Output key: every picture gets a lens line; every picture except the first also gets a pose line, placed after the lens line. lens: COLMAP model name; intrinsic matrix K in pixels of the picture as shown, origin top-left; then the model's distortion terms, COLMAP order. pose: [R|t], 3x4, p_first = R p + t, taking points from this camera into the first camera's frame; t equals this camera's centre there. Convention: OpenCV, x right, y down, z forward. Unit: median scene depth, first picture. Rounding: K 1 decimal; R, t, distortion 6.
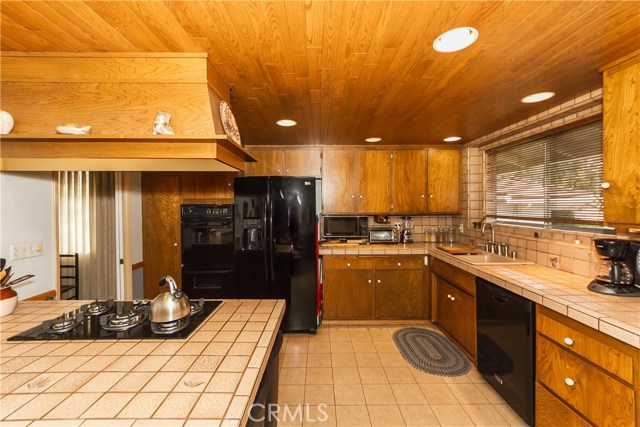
lens RADIAL K [[270.6, 0, 322.7], [0, 270.6, 205.8], [0, 0, 1]] dist [0.005081, 0.000544]
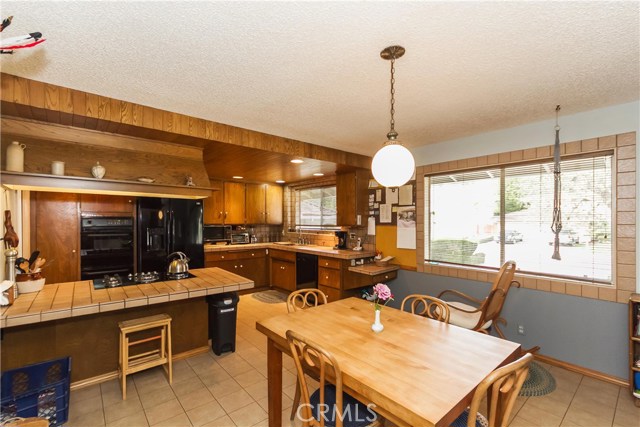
lens RADIAL K [[287.0, 0, 322.2], [0, 287.0, 222.2], [0, 0, 1]] dist [0.007592, 0.000203]
pose [[0.768158, 0.000911, 0.640260, -0.593299], [-0.003672, 0.999989, 0.002982, 0.014119], [-0.640250, -0.004642, 0.768152, -0.708847]]
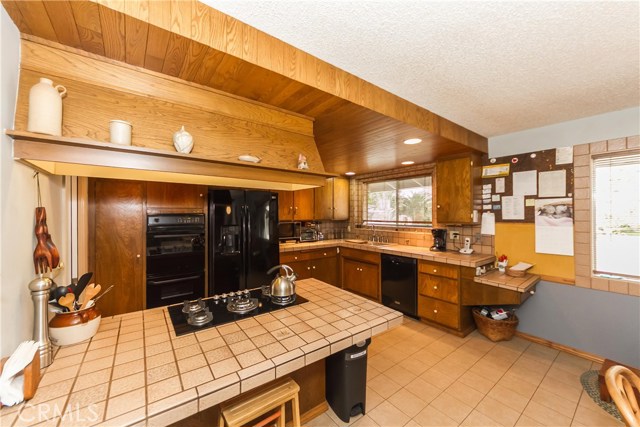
lens RADIAL K [[244.8, 0, 320.8], [0, 244.8, 212.0], [0, 0, 1]] dist [0.003130, 0.000006]
pose [[0.803816, 0.006001, 0.594847, -0.621165], [-0.000252, 0.999952, -0.009747, -0.002609], [-0.594878, 0.007685, 0.803780, -0.078903]]
